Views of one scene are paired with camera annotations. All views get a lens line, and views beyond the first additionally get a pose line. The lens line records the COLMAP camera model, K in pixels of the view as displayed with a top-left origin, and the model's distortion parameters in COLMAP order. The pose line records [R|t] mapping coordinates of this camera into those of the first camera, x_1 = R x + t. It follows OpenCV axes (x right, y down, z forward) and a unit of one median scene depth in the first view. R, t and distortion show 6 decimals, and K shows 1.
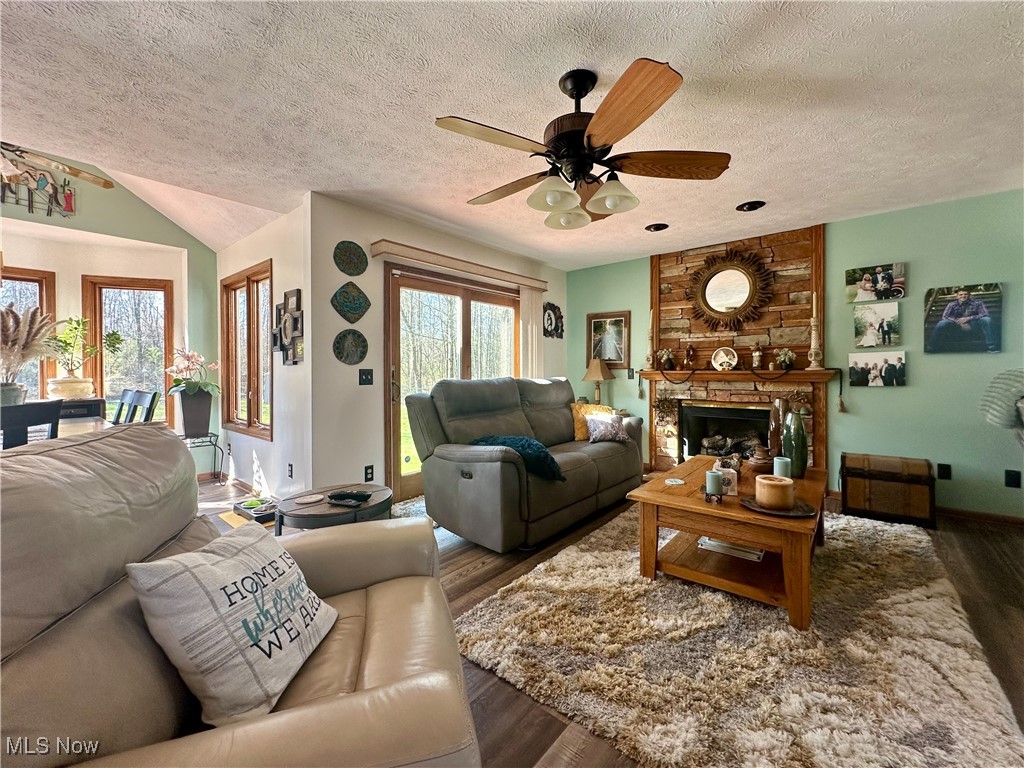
lens RADIAL K [[417.8, 0, 527.7], [0, 417.8, 372.3], [0, 0, 1]] dist [-0.002450, -0.000045]
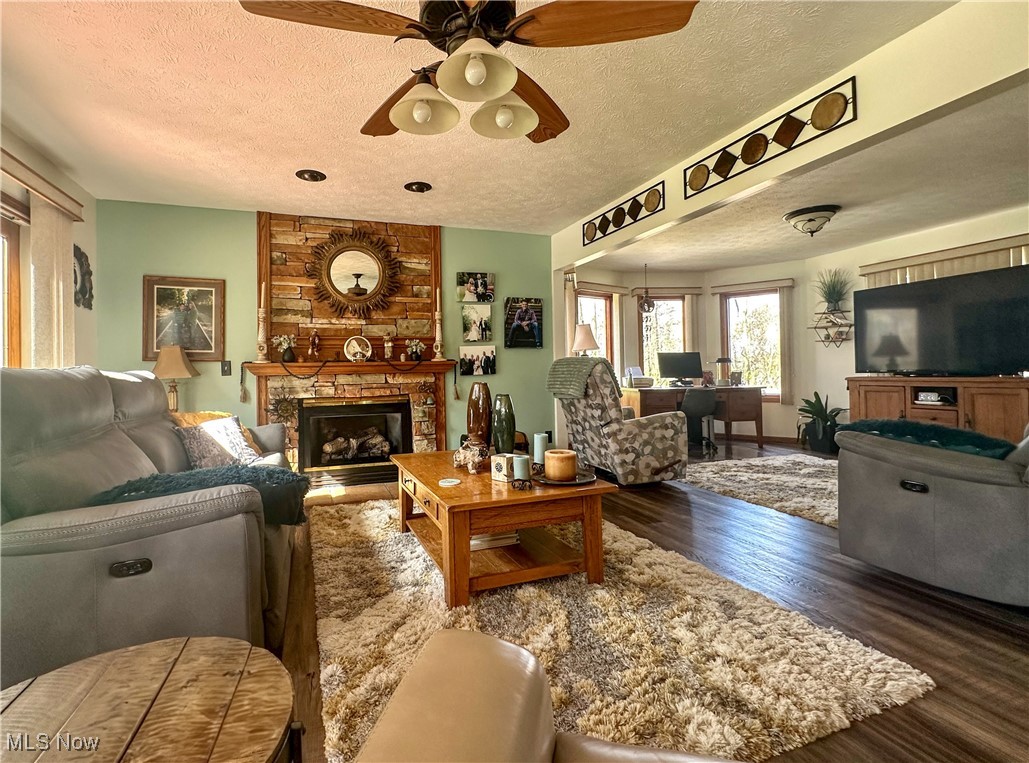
lens RADIAL K [[468.6, 0, 468.6], [0, 468.6, 367.4], [0, 0, 1]] dist [-0.001347, -0.000289]
pose [[0.536793, 0.003002, 0.843708, -0.259993], [0.019933, 0.999669, -0.016239, 0.029666], [-0.843478, 0.025535, 0.536556, 0.281903]]
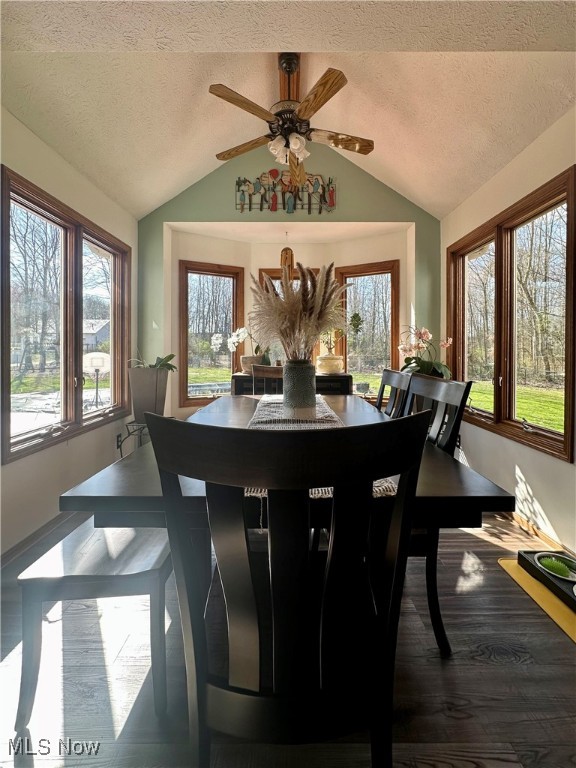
lens RADIAL K [[314.9, 0, 289.9], [0, 314.9, 352.1], [0, 0, 1]] dist [-0.004674, 0.000313]
pose [[0.630807, 0.007192, -0.775906, -0.482265], [-0.009278, 0.999955, 0.001726, 0.004262], [0.775884, 0.006110, 0.630846, 0.358123]]
